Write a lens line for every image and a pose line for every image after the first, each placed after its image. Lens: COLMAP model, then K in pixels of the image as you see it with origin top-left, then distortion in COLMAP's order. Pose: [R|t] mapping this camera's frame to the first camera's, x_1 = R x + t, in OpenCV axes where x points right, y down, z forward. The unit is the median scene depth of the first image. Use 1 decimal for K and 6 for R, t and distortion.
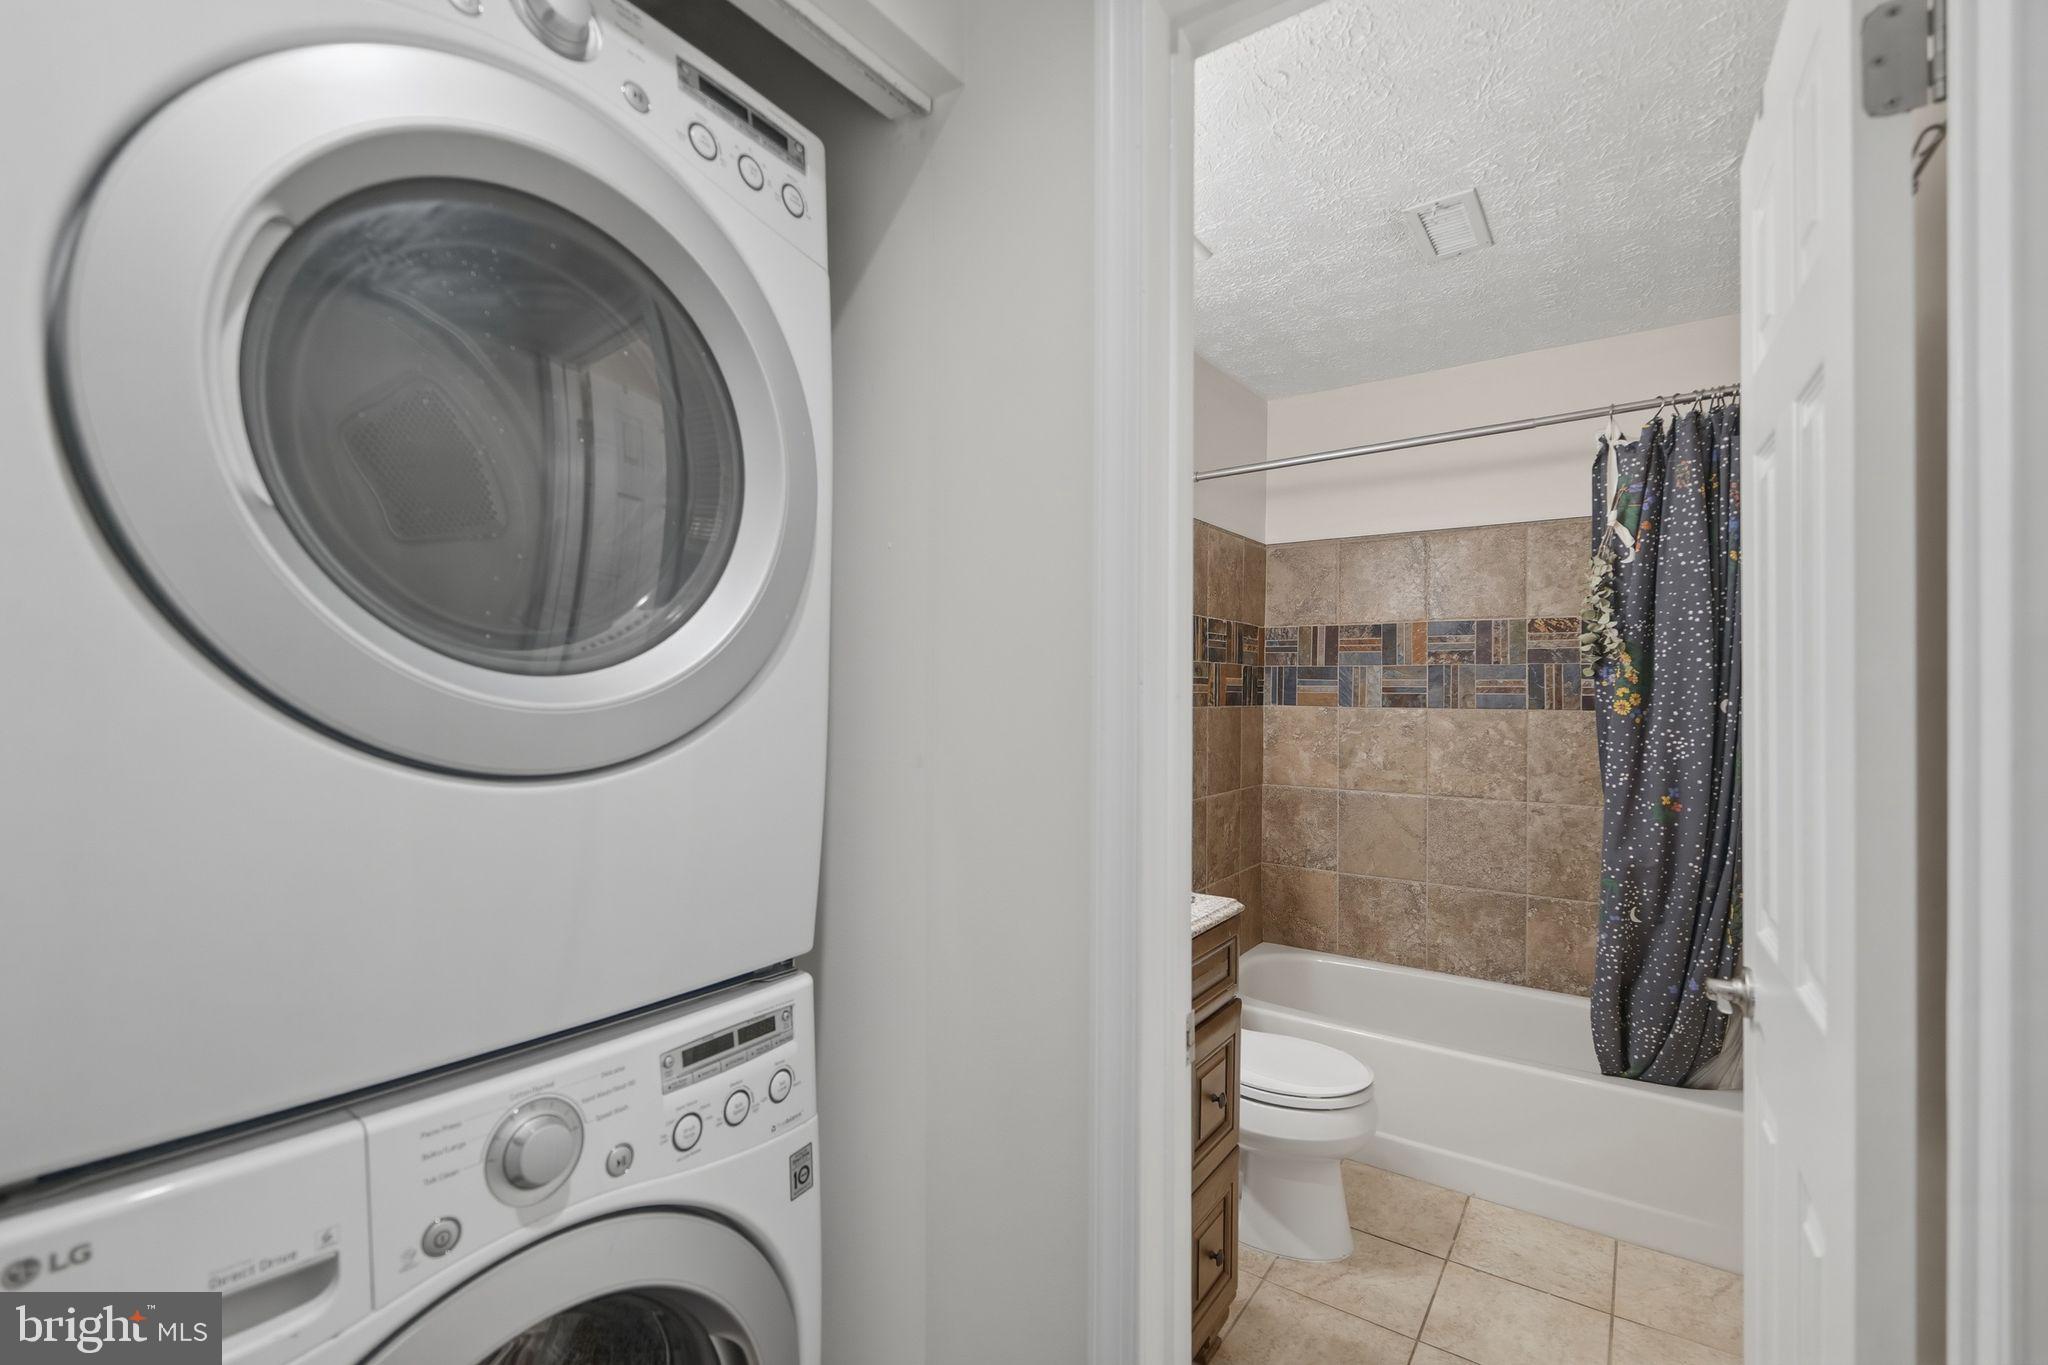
lens RADIAL K [[877.7, 0, 1030.3], [0, 877.7, 689.8], [0, 0, 1]] dist [-0.002819, -0.001499]
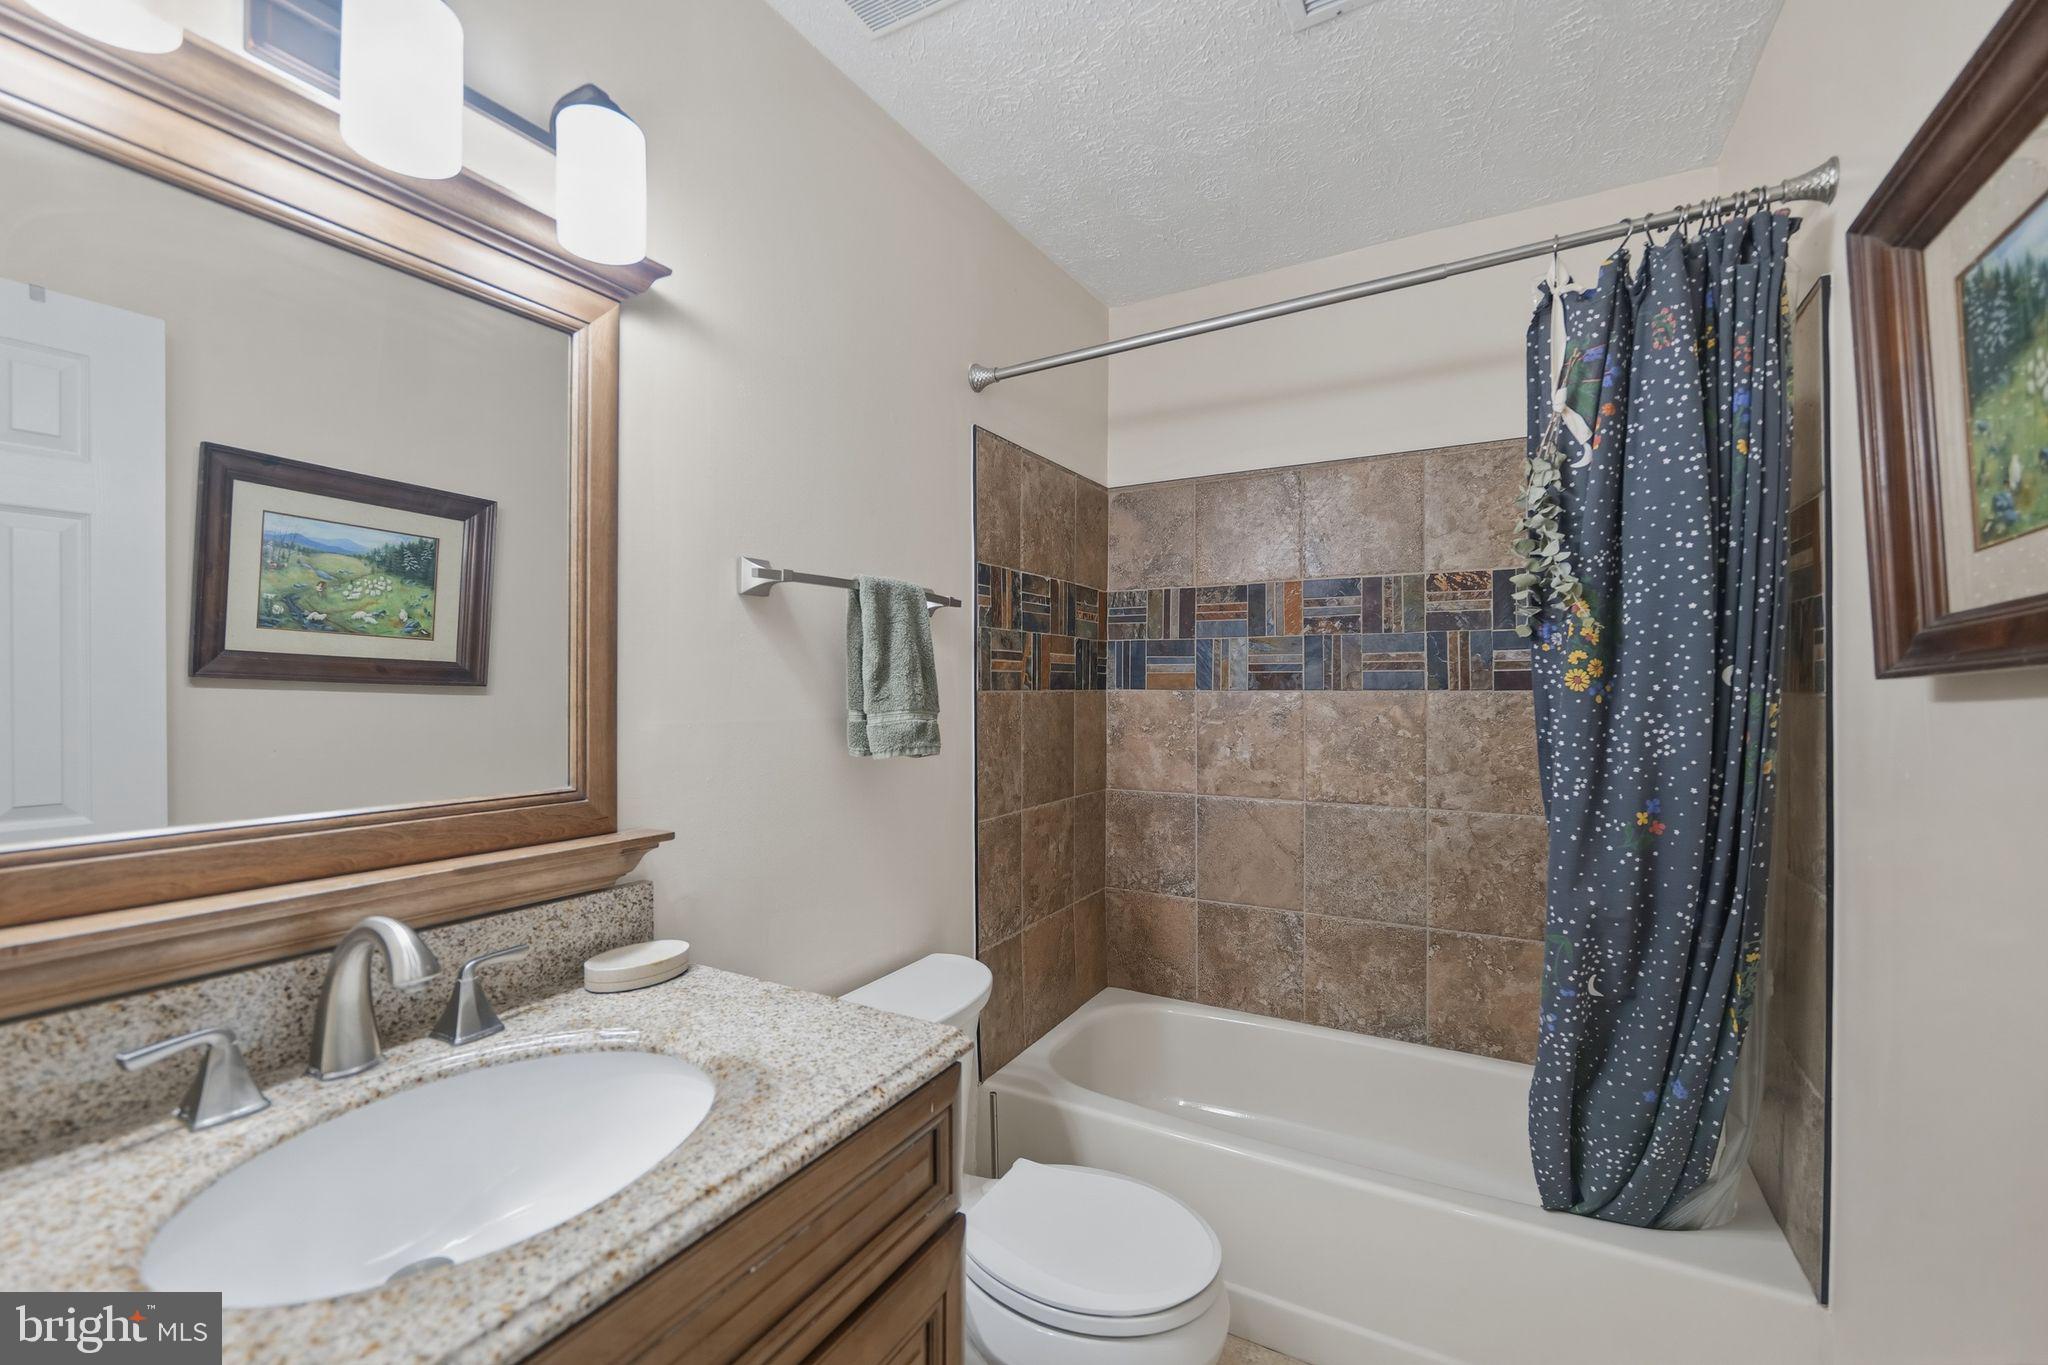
lens RADIAL K [[860.8, 0, 1016.5], [0, 860.8, 686.2], [0, 0, 1]] dist [-0.012945, 0.001690]
pose [[0.995377, -0.007822, 0.095727, 0.180826], [0.007594, 0.999967, 0.002755, 0.019217], [-0.095745, -0.002015, 0.995404, 0.379519]]
